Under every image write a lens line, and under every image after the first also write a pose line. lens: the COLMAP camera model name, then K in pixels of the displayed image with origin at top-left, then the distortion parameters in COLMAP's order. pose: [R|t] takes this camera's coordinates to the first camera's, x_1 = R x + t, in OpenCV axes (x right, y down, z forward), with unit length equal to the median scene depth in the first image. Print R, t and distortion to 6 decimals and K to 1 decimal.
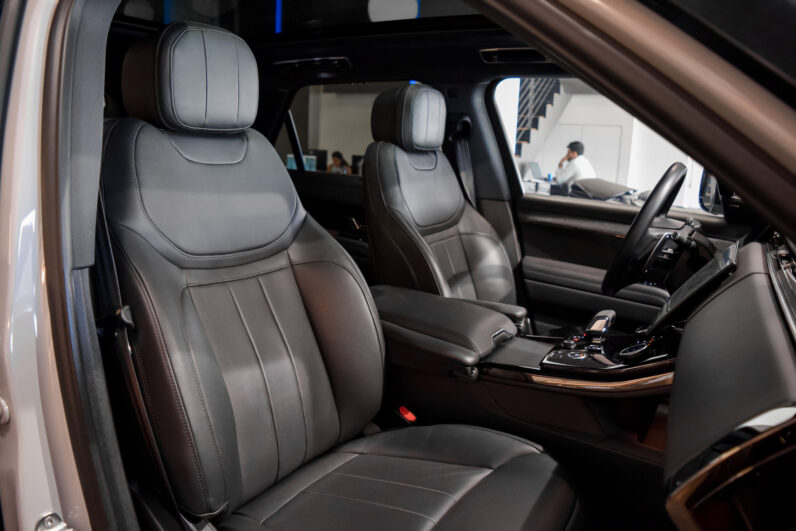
lens RADIAL K [[622.0, 0, 398.0], [0, 622.0, 265.5], [0, 0, 1]] dist [-0.082623, 0.013551]
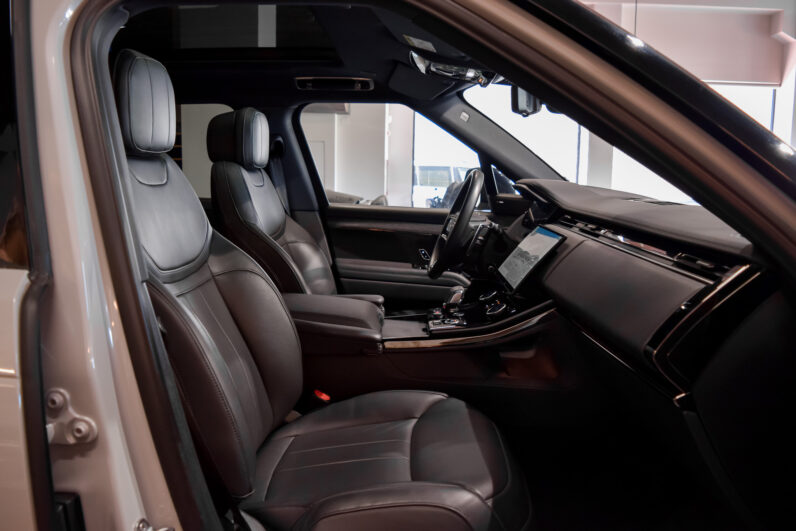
lens RADIAL K [[622.0, 0, 398.0], [0, 622.0, 265.5], [0, 0, 1]] dist [-0.082623, 0.013551]
pose [[0.878775, -0.100582, 0.466517, -0.344139], [0.113134, 0.993579, 0.001107, 0.013784], [-0.463633, 0.051806, 0.884512, -0.086693]]
